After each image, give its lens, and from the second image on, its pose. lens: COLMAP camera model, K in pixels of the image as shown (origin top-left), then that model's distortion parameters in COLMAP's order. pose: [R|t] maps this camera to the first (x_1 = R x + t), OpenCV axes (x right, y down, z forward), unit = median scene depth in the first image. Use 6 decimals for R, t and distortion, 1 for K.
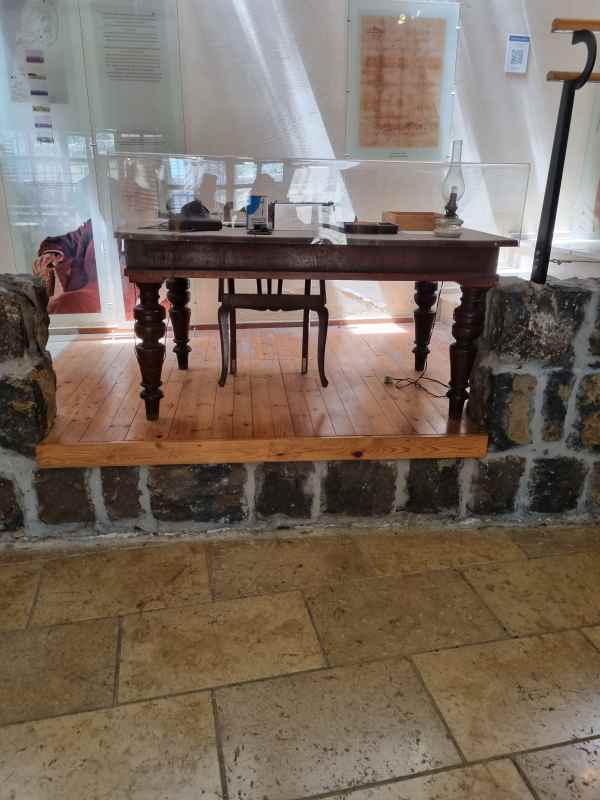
lens RADIAL K [[611.2, 0, 298.8], [0, 611.2, 397.4], [0, 0, 1]] dist [0.078202, -0.074742]
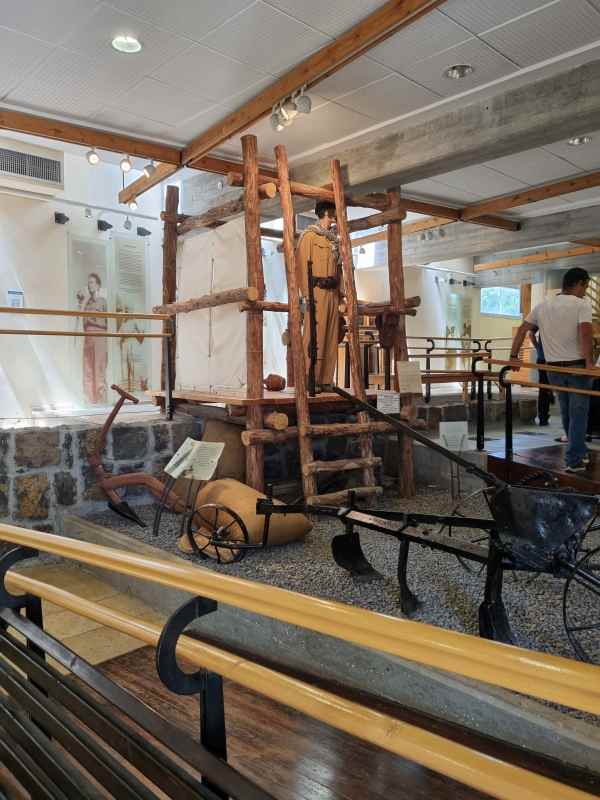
lens RADIAL K [[611.2, 0, 298.8], [0, 611.2, 397.4], [0, 0, 1]] dist [0.078202, -0.074742]
pose [[0.873132, -0.038453, 0.485966, 0.295988], [0.170447, 0.958044, -0.230432, 0.295923], [-0.456716, 0.284029, 0.843053, -0.988462]]
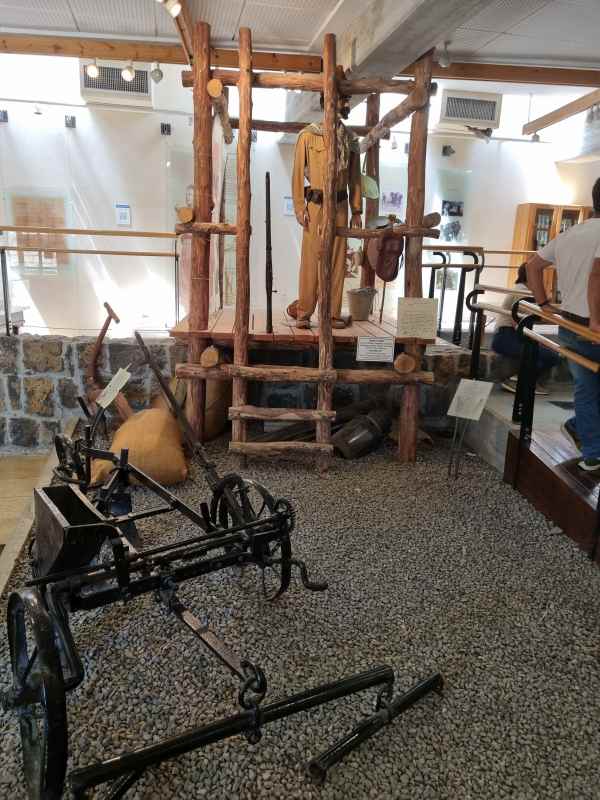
lens RADIAL K [[611.2, 0, 298.8], [0, 611.2, 397.4], [0, 0, 1]] dist [0.078202, -0.074742]
pose [[0.999115, 0.035609, -0.022395, 1.408961], [-0.037750, 0.993878, -0.103832, 0.210989], [0.018560, 0.104585, 0.994343, -1.081352]]
